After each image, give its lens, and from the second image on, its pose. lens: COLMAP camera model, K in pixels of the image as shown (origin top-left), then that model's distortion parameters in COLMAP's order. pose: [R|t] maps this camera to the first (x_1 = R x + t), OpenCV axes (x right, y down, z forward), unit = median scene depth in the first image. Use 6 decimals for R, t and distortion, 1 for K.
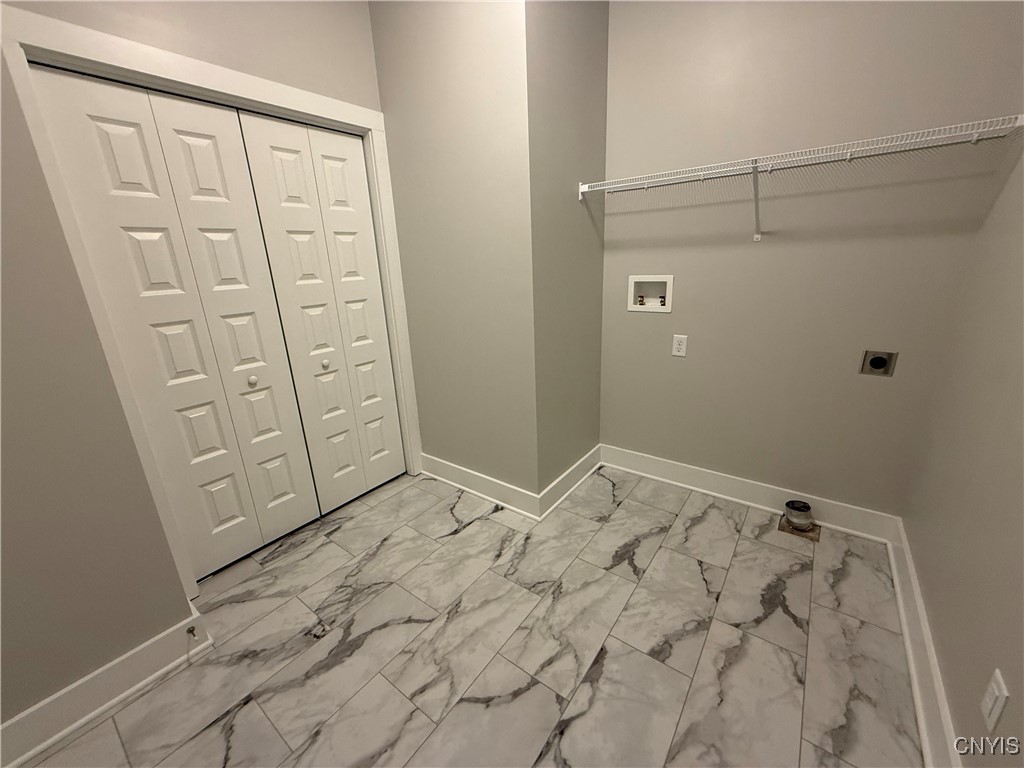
lens RADIAL K [[408.4, 0, 513.2], [0, 408.4, 378.0], [0, 0, 1]] dist [0.002339, 0.000060]
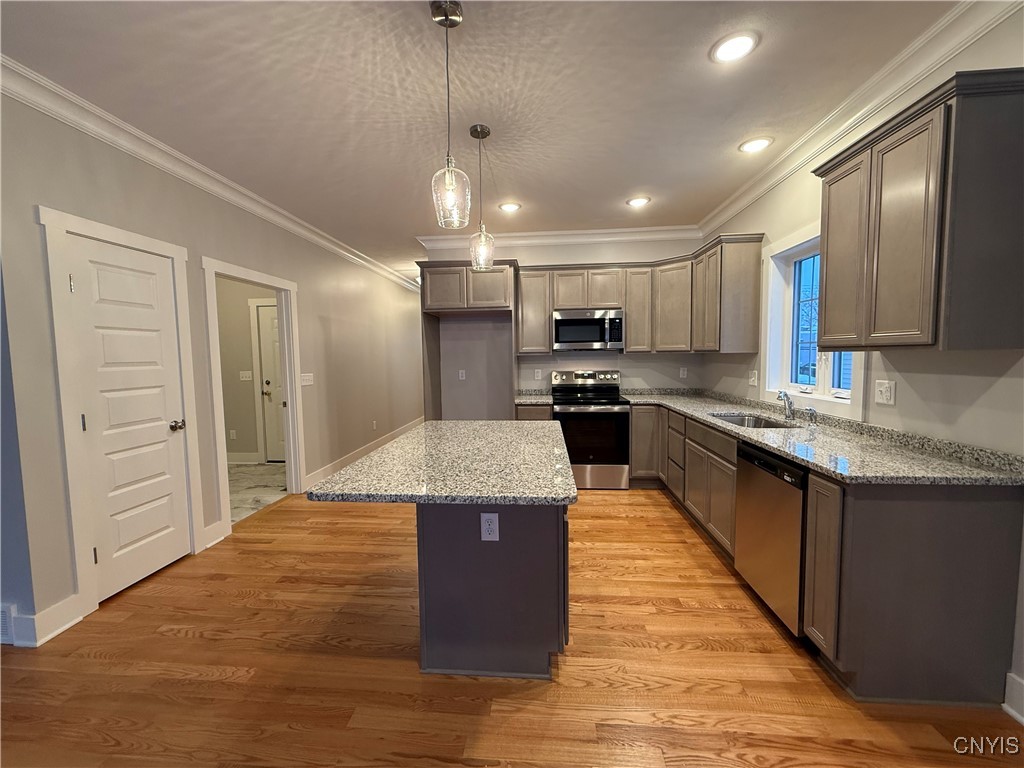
lens RADIAL K [[408.4, 0, 513.2], [0, 408.4, 378.0], [0, 0, 1]] dist [0.002339, 0.000060]
pose [[0.773286, -0.009833, 0.633981, -0.375878], [0.161564, 0.969931, -0.182021, 0.175632], [-0.613128, 0.243183, 0.751622, -0.532244]]
